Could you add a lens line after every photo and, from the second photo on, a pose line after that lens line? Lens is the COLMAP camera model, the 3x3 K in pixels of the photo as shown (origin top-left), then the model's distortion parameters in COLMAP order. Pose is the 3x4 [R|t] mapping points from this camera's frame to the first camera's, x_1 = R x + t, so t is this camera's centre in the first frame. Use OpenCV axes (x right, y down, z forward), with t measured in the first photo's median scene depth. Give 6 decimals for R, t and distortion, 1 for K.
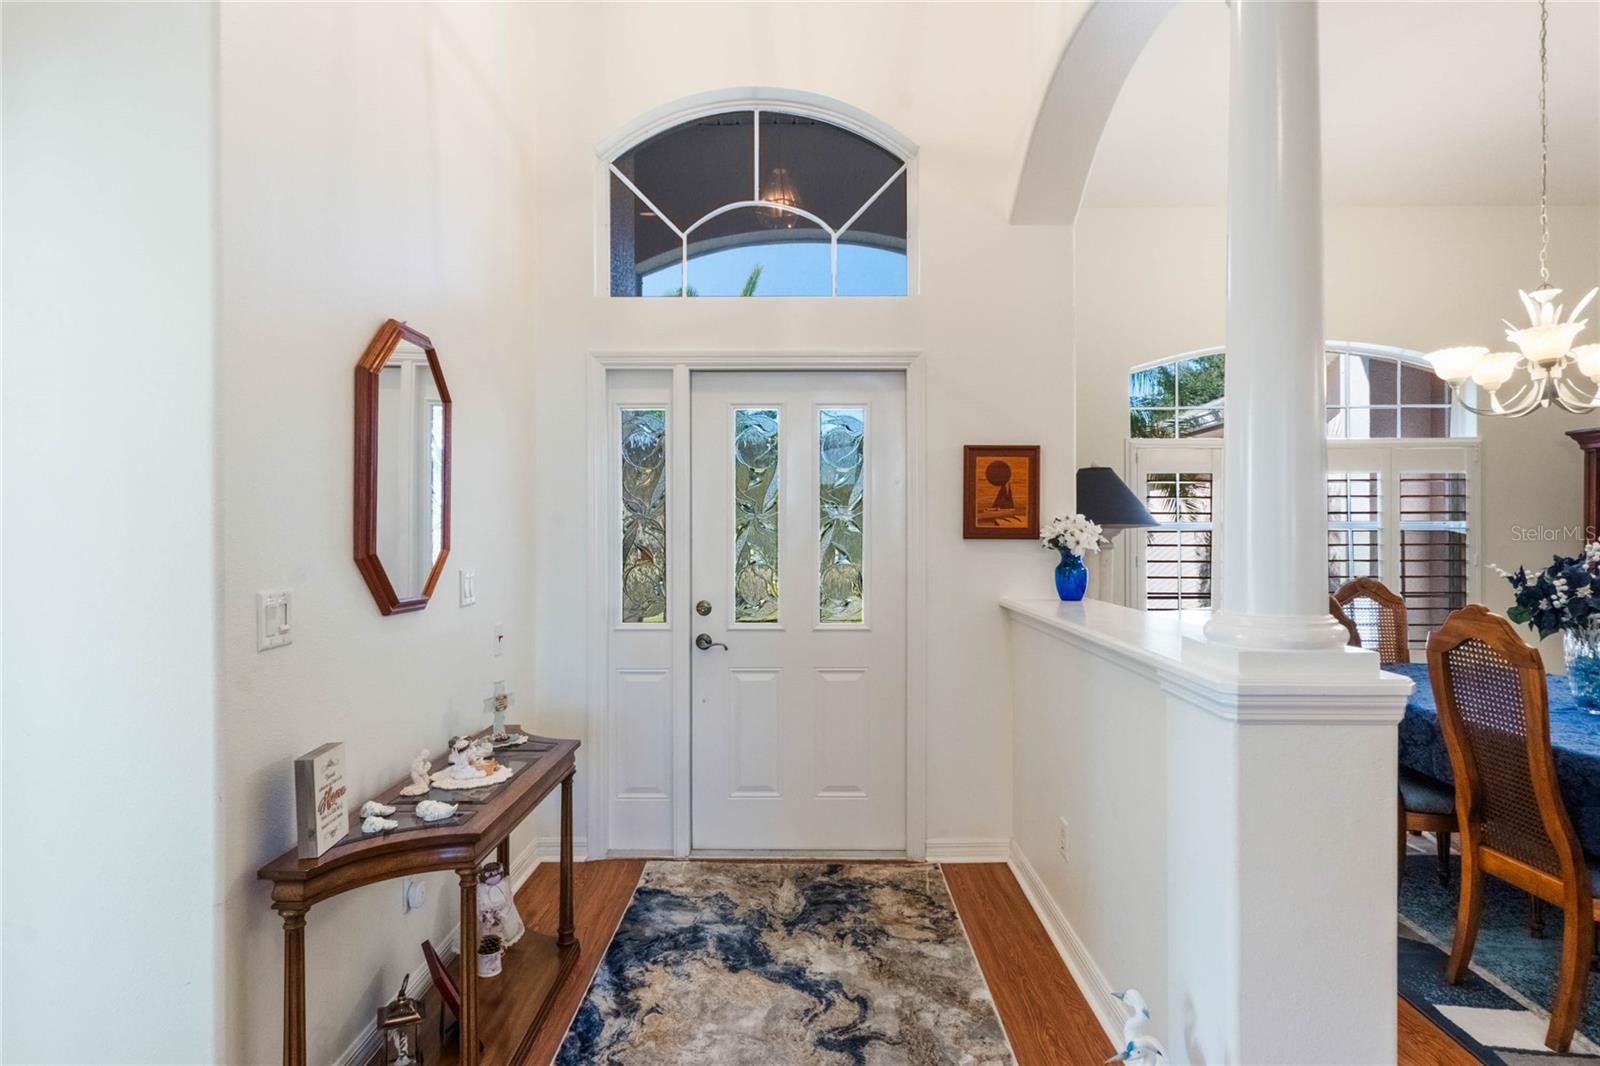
lens RADIAL K [[896.4, 0, 798.8], [0, 896.4, 528.7], [0, 0, 1]] dist [-0.003180, -0.000034]
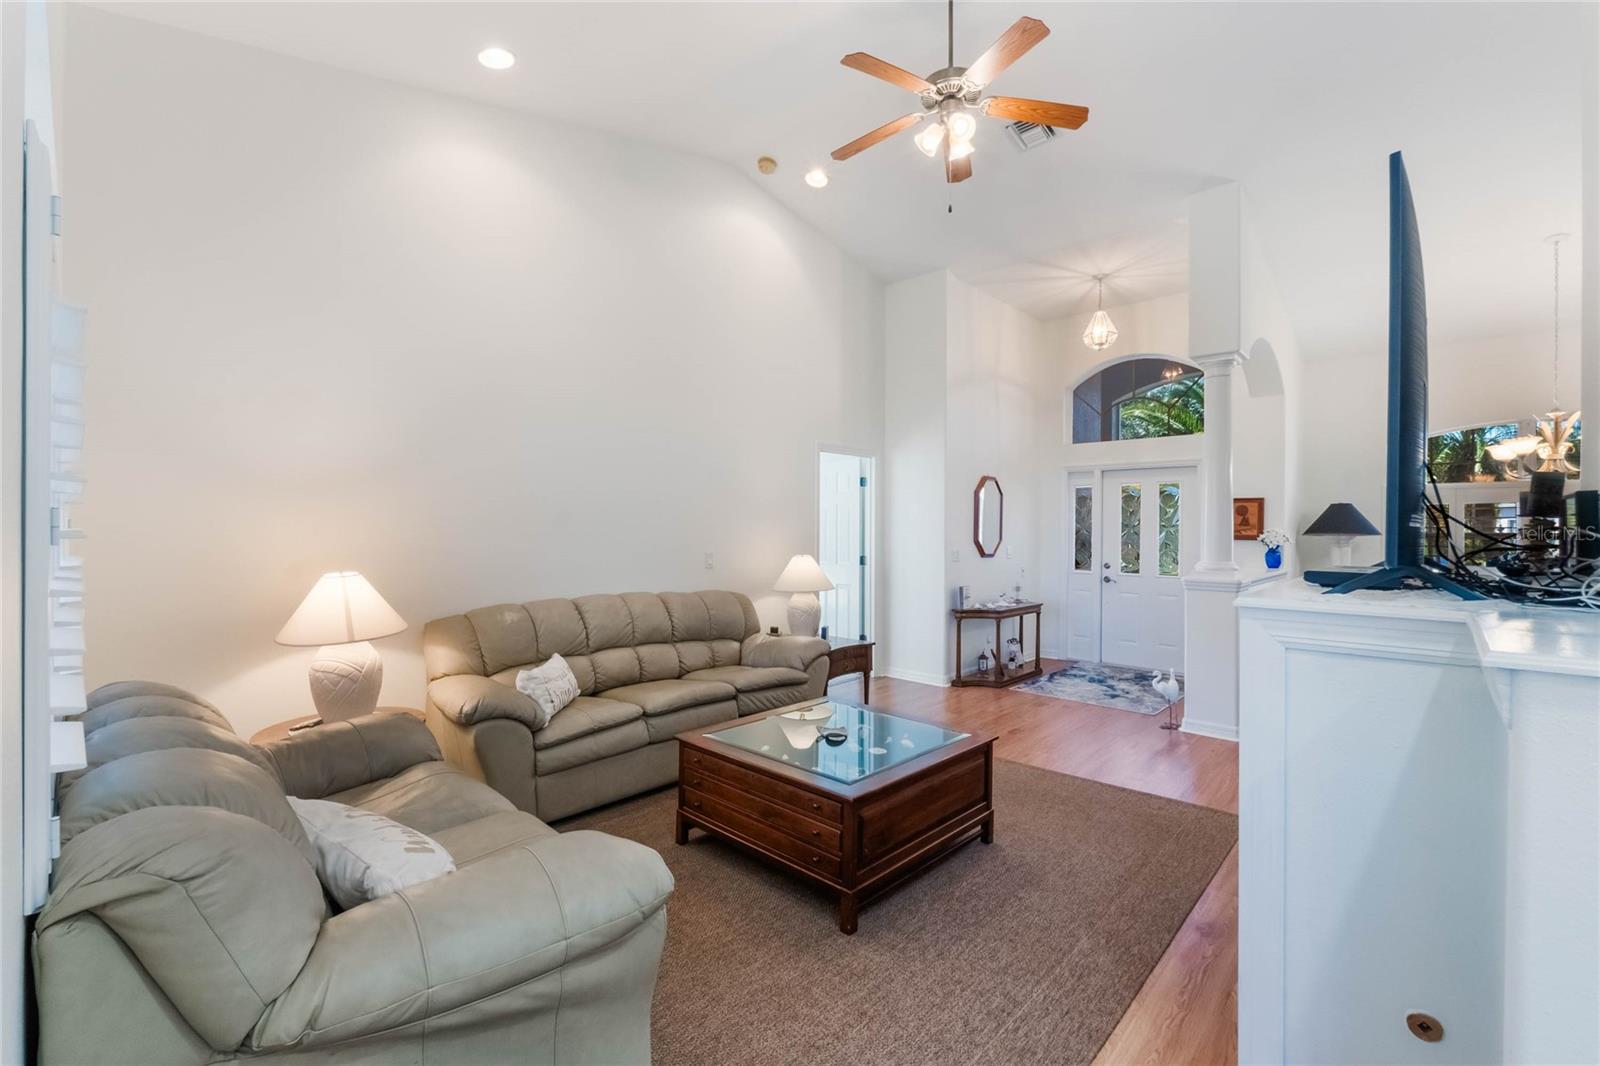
lens RADIAL K [[682.9, 0, 801.7], [0, 682.9, 529.4], [0, 0, 1]] dist [-0.006922, 0.000072]
pose [[0.735642, 0.004585, -0.677355, 0.664558], [-0.003935, 0.999989, 0.002496, -0.016857], [0.677360, 0.000830, 0.735652, -1.164042]]
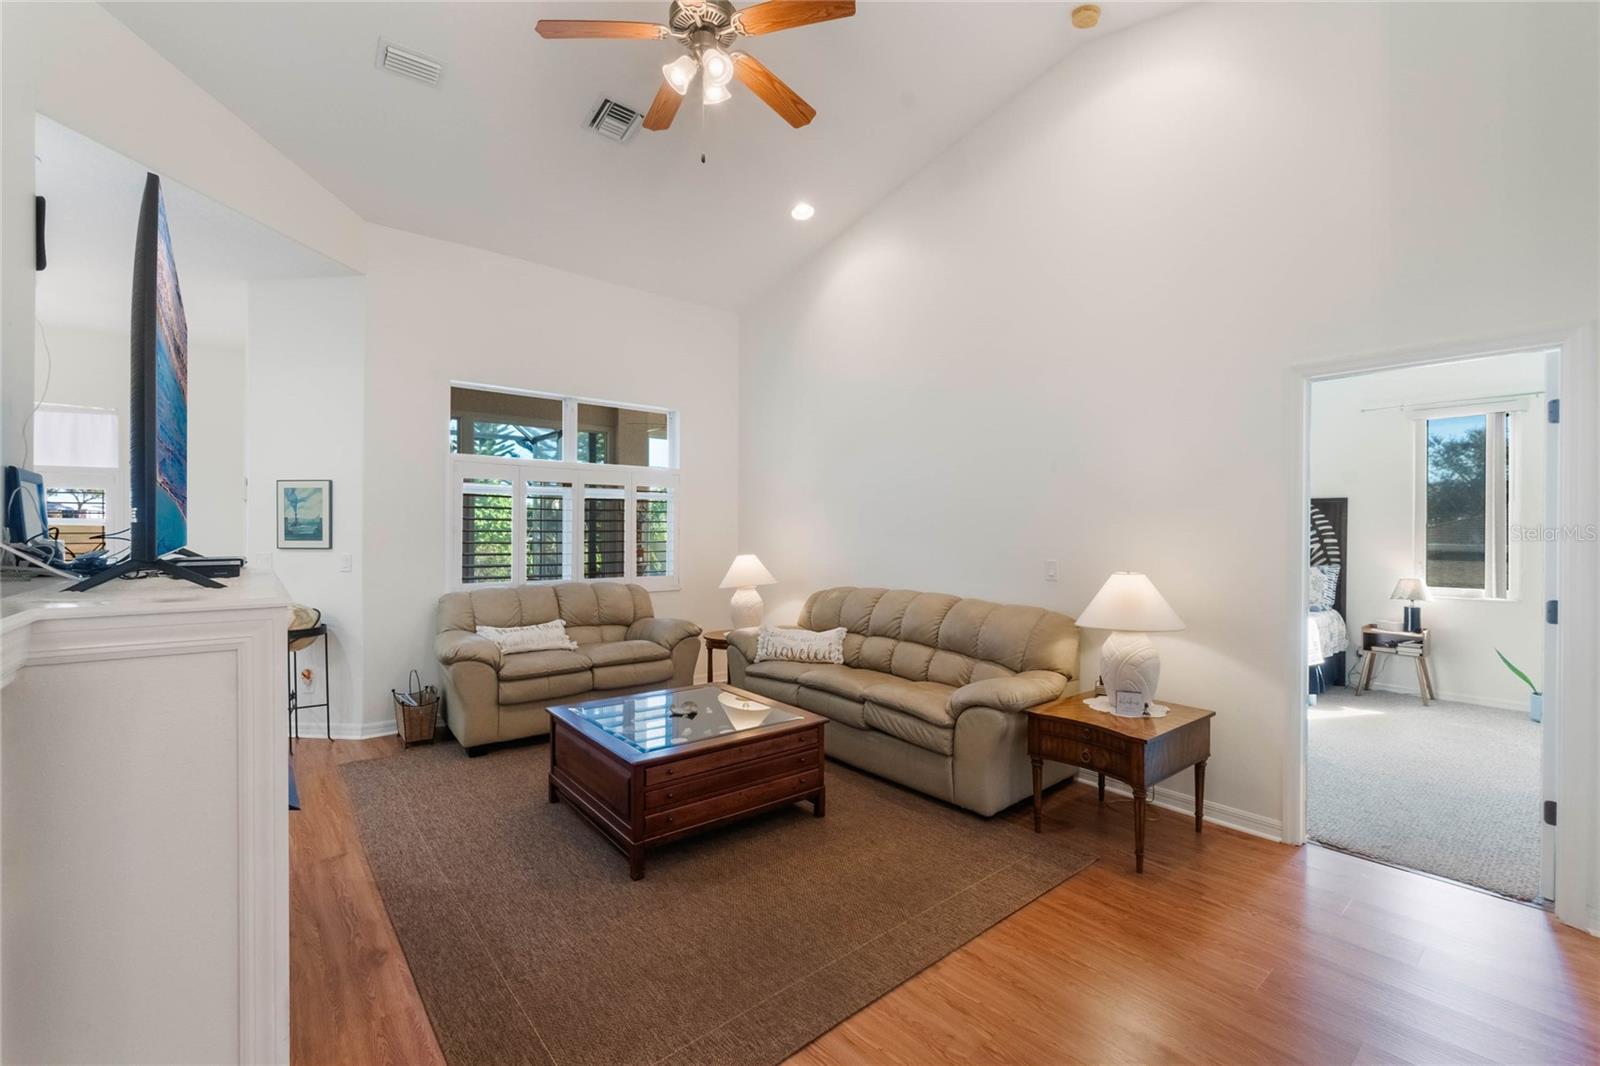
lens RADIAL K [[682.9, 0, 801.7], [0, 682.9, 529.4], [0, 0, 1]] dist [-0.006922, 0.000072]
pose [[-0.766152, -0.002019, -0.642656, 0.602112], [-0.000386, 0.999996, -0.002682, -0.013434], [0.642659, -0.001807, -0.766150, 0.527368]]
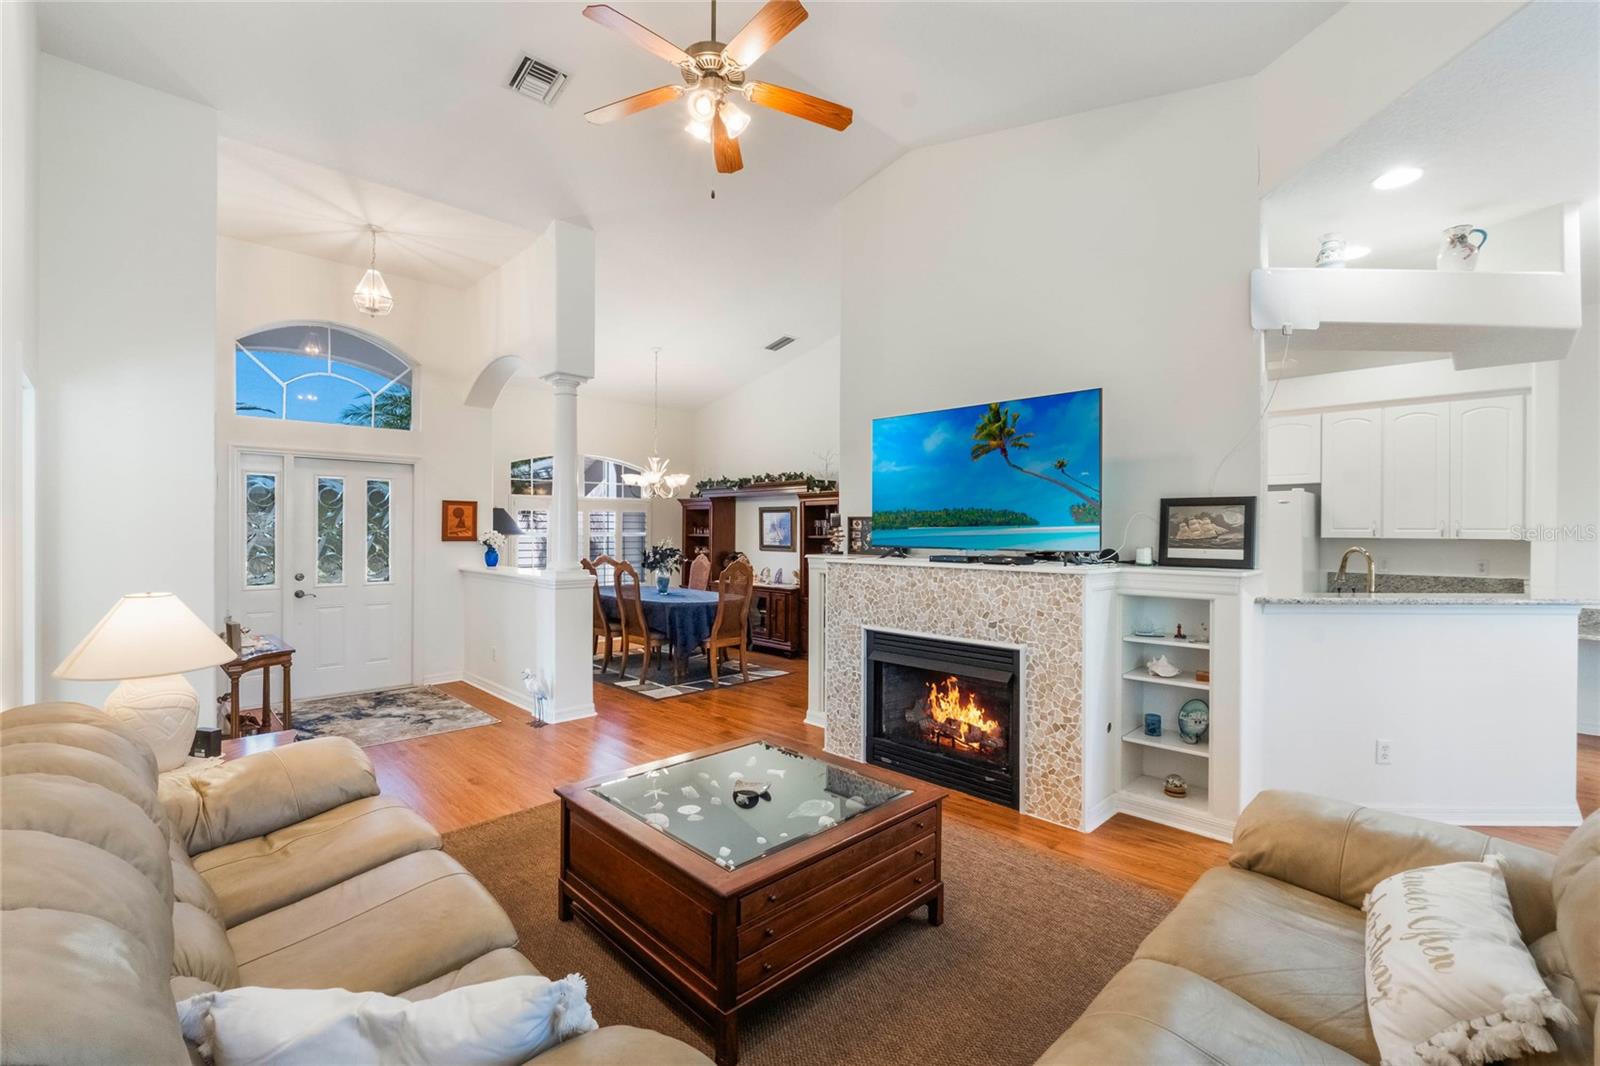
lens RADIAL K [[697.6, 0, 796.1], [0, 697.6, 531.1], [0, 0, 1]] dist [-0.003124, -0.000113]
pose [[0.710063, 0.003084, 0.704131, -0.494882], [-0.007285, 0.999969, 0.002968, -0.030403], [-0.704101, -0.007237, 0.710063, -1.033175]]
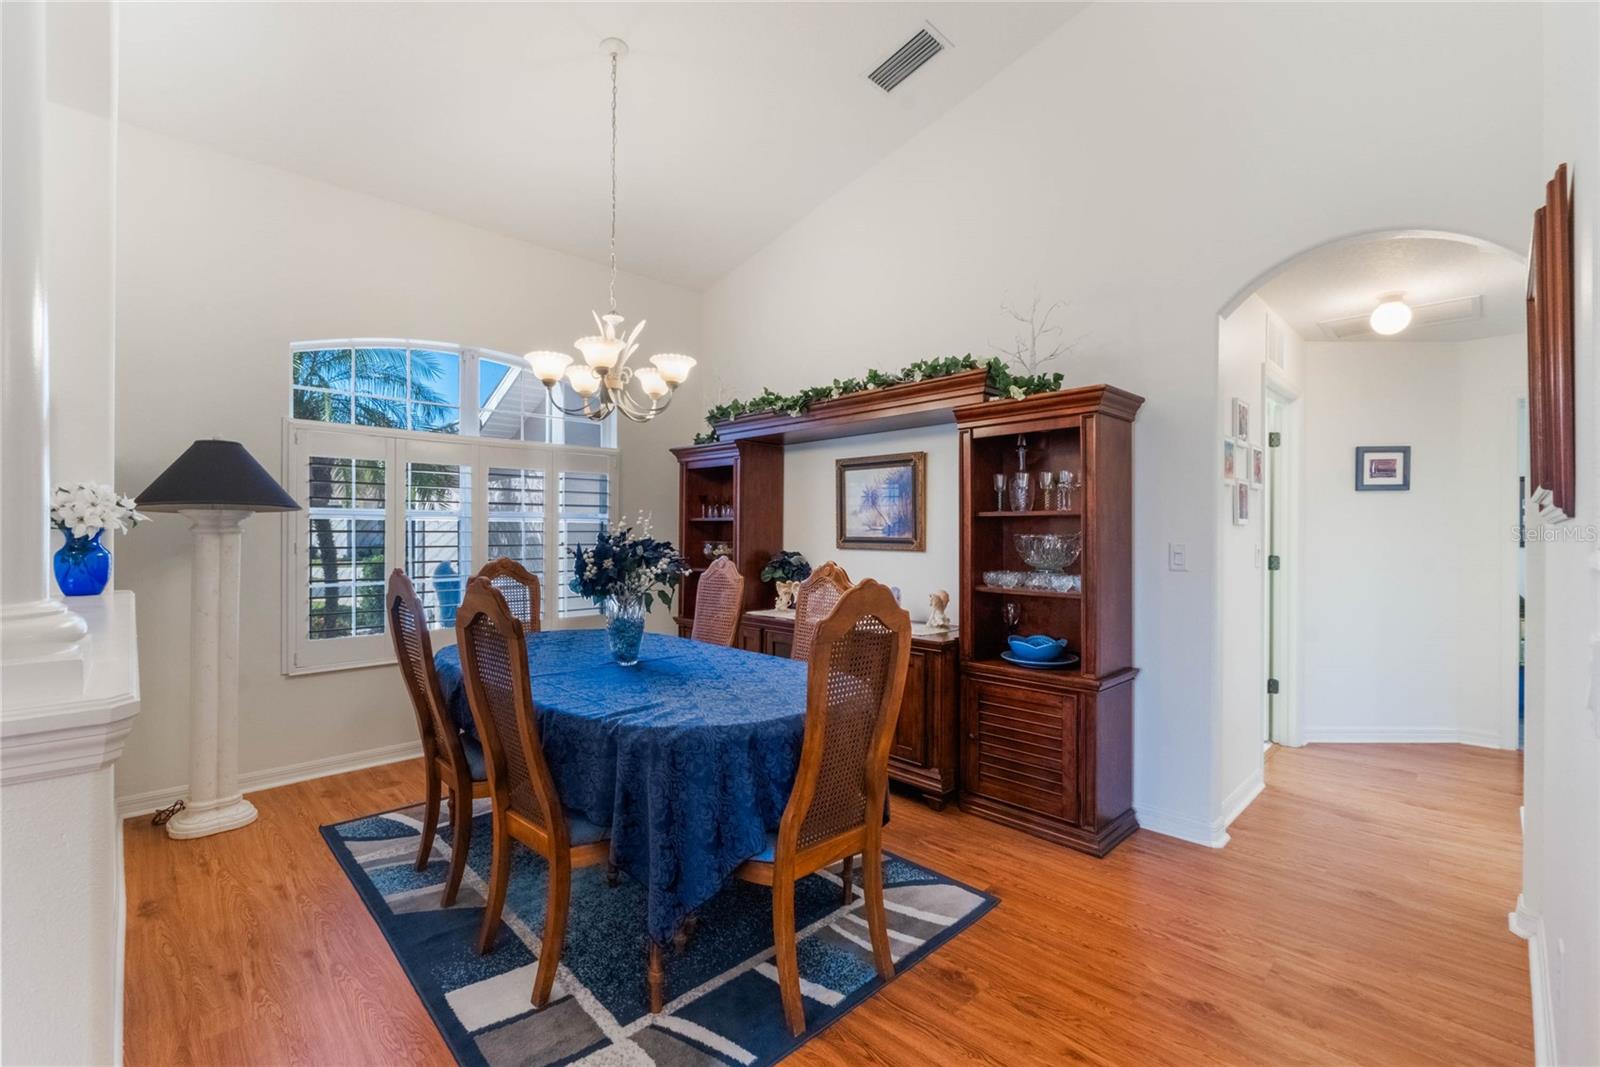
lens RADIAL K [[697.6, 0, 796.1], [0, 697.6, 531.6], [0, 0, 1]] dist [-0.003124, -0.000113]
pose [[0.708852, 0.004061, 0.705346, 0.363444], [-0.006065, 0.999982, 0.000338, 0.024251], [-0.705331, -0.004518, 0.708863, 0.163027]]
